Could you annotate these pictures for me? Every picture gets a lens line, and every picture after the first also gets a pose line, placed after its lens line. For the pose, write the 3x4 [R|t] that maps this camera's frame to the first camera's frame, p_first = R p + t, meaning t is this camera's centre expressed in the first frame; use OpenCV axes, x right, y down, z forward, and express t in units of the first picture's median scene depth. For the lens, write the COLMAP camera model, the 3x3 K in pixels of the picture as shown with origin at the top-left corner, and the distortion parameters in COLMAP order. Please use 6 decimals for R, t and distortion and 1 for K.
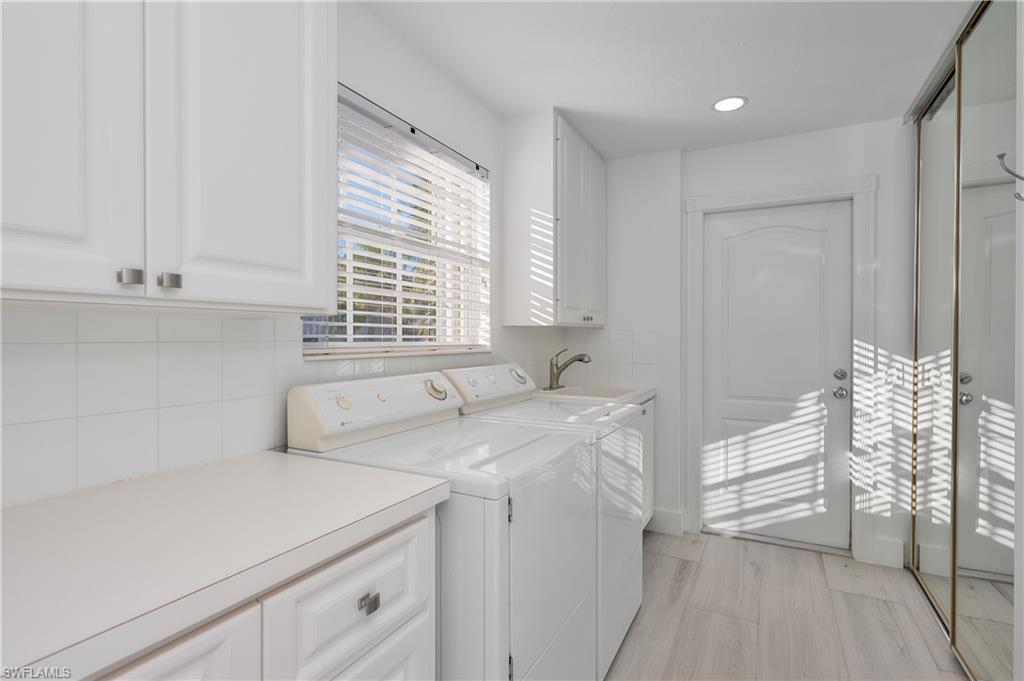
lens RADIAL K [[506.1, 0, 512.0], [0, 506.1, 342.7], [0, 0, 1]] dist [0.001119, -0.001717]
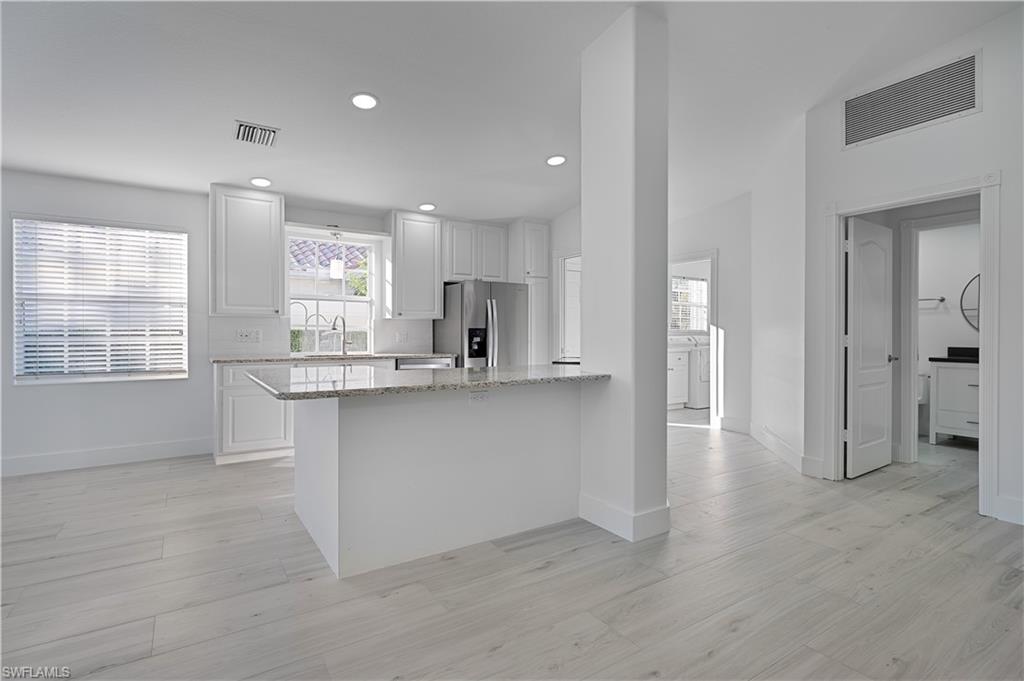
lens RADIAL K [[506.1, 0, 506.6], [0, 506.1, 333.6], [0, 0, 1]] dist [0.001119, -0.001717]
pose [[0.864939, -0.003978, -0.501860, 0.522643], [0.001147, 0.999982, -0.005949, 0.050026], [0.501875, 0.004570, 0.864928, -2.767064]]
